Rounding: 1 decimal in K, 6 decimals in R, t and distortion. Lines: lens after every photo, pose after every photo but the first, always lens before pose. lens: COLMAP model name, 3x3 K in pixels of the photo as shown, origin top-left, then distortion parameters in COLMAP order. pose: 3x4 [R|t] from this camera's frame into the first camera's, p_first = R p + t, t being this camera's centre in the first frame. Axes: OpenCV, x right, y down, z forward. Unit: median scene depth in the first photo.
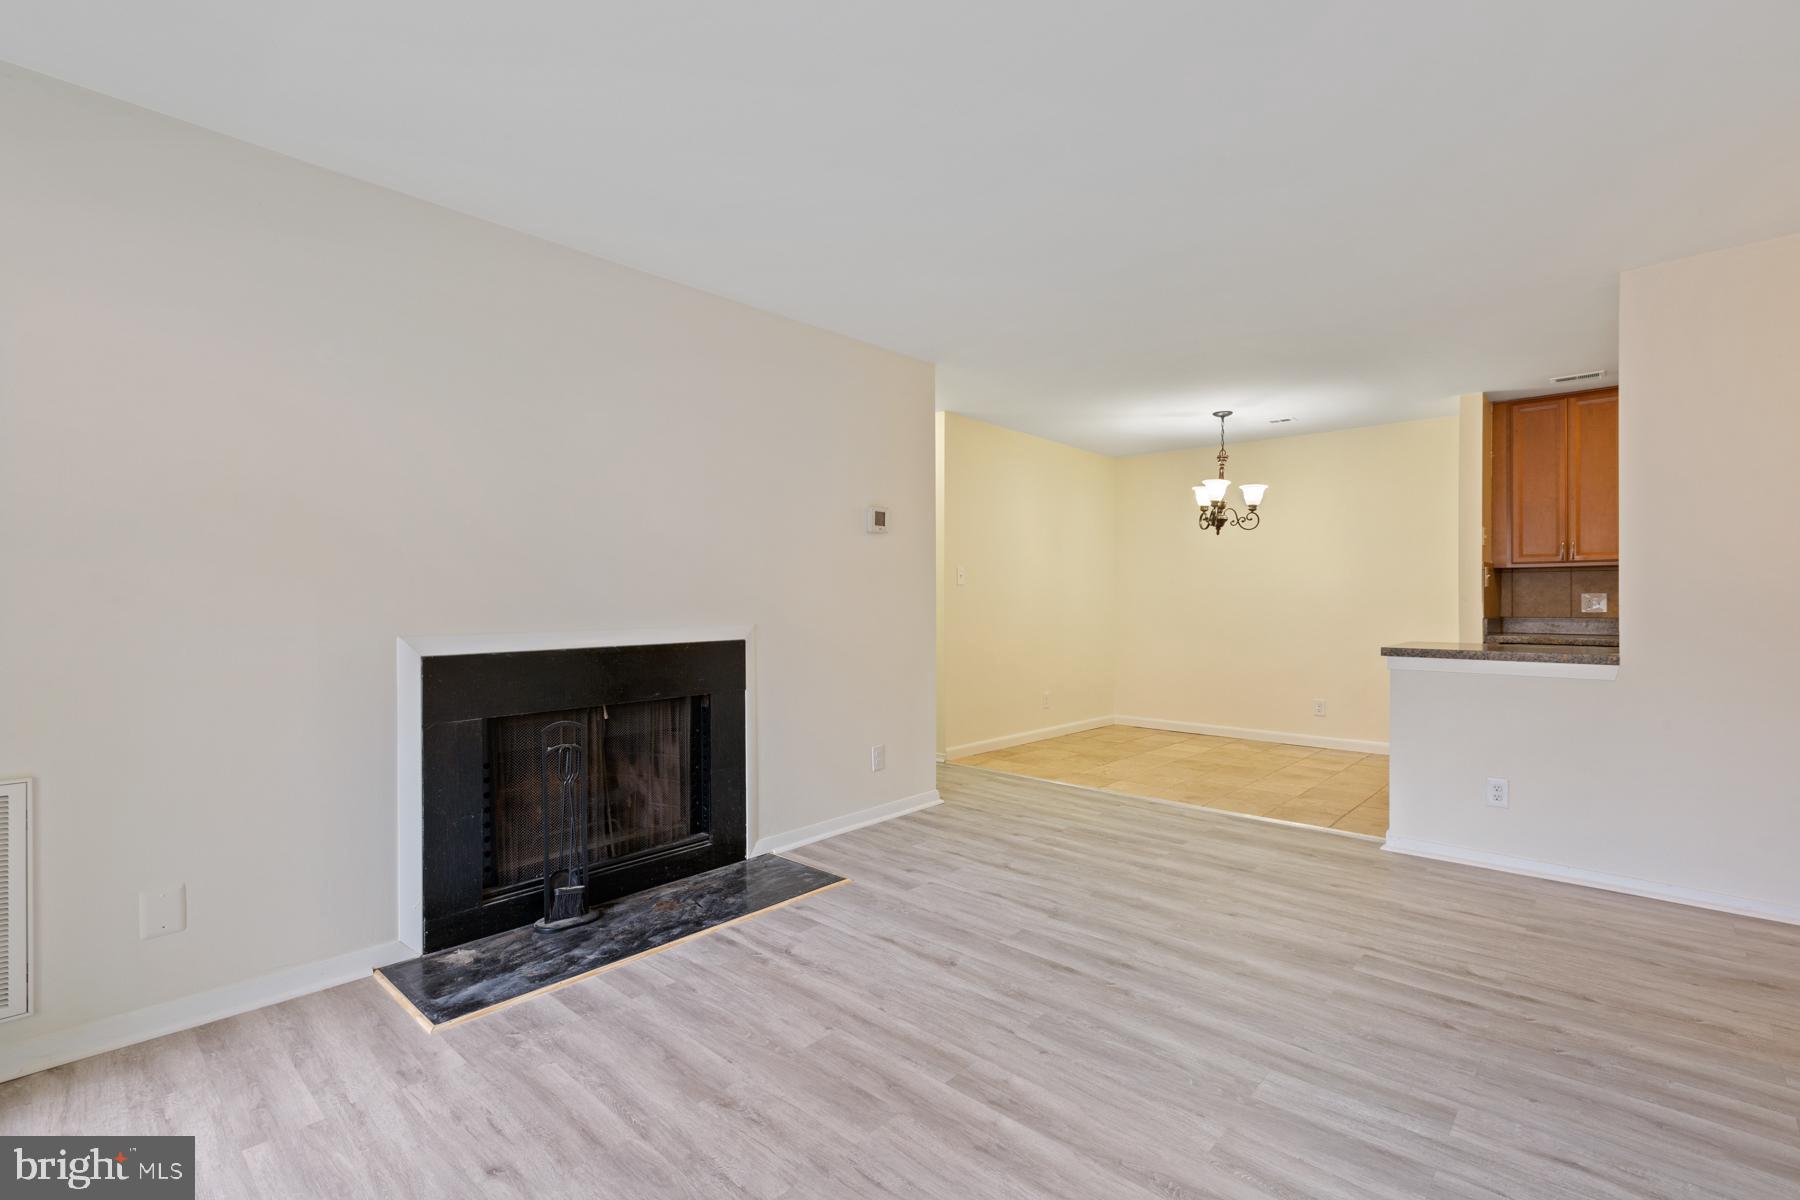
lens RADIAL K [[812.5, 0, 909.8], [0, 812.5, 594.8], [0, 0, 1]] dist [0.003685, -0.001653]
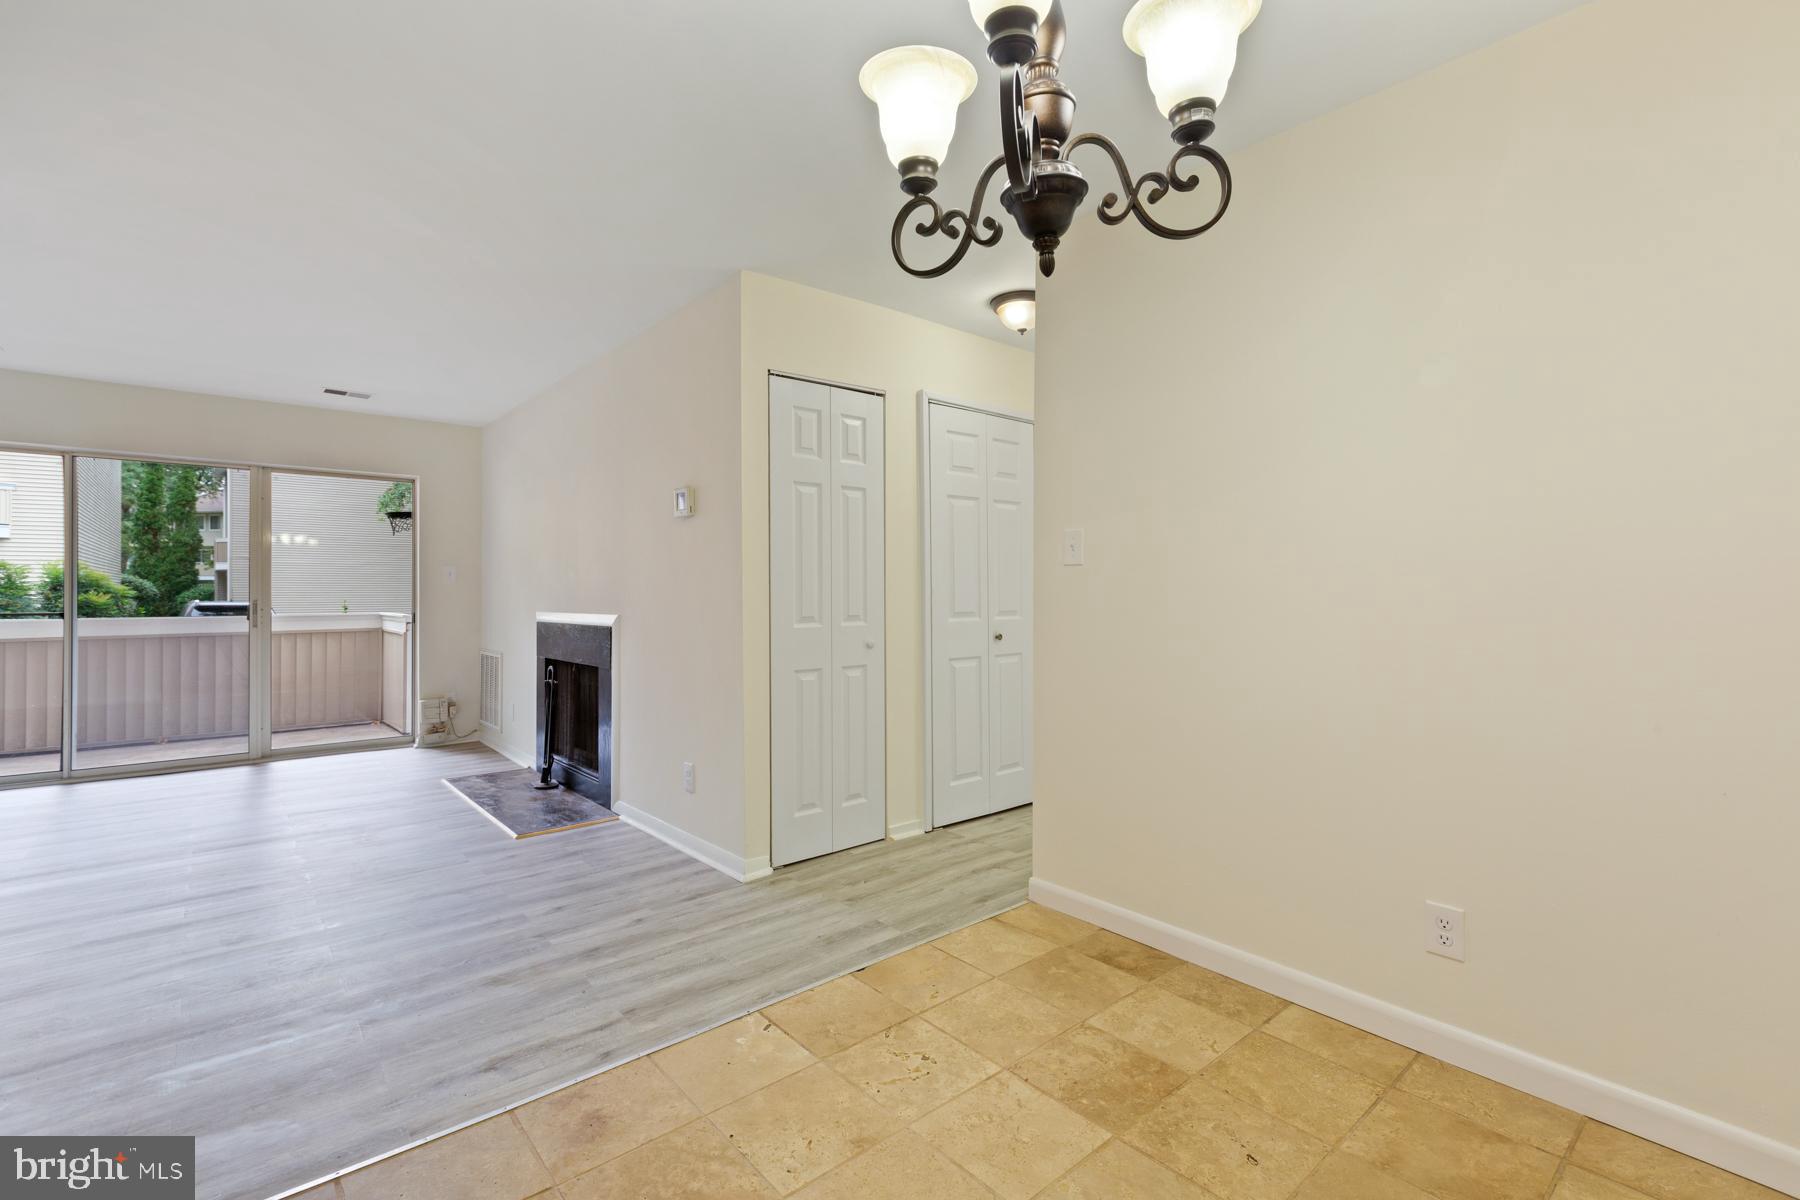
lens RADIAL K [[812.5, 0, 891.7], [0, 812.5, 590.8], [0, 0, 1]] dist [0.003685, -0.001653]
pose [[-0.138131, -0.001003, -0.990413, 1.177267], [0.005913, 0.999981, -0.001837, 0.008651], [0.990396, -0.006110, -0.138123, 1.999547]]
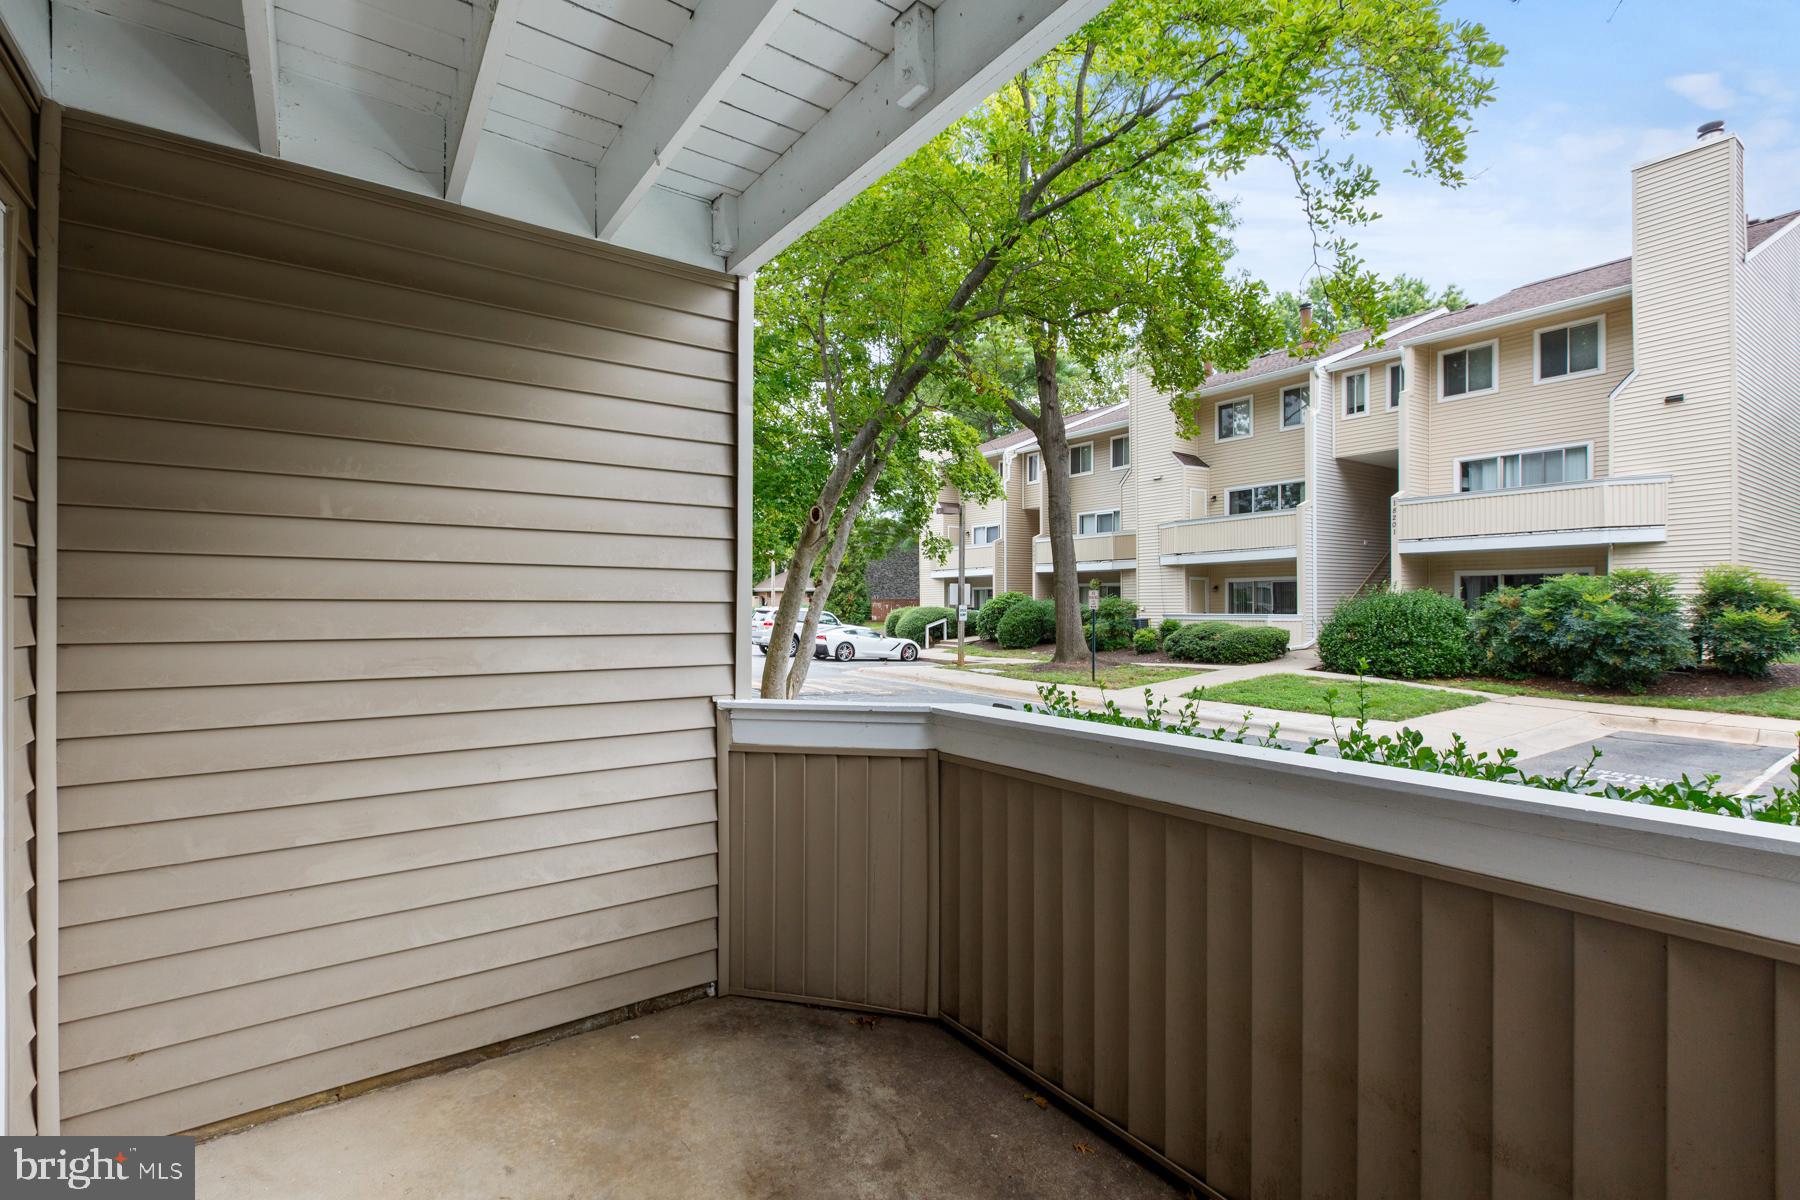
lens RADIAL K [[812.5, 0, 901.8], [0, 812.5, 599.3], [0, 0, 1]] dist [0.003685, -0.001653]
pose [[-0.974437, 0.006131, 0.224579, -0.873042], [0.003467, 0.999919, -0.012253, -0.046703], [-0.224636, -0.011162, -0.974379, 0.189649]]
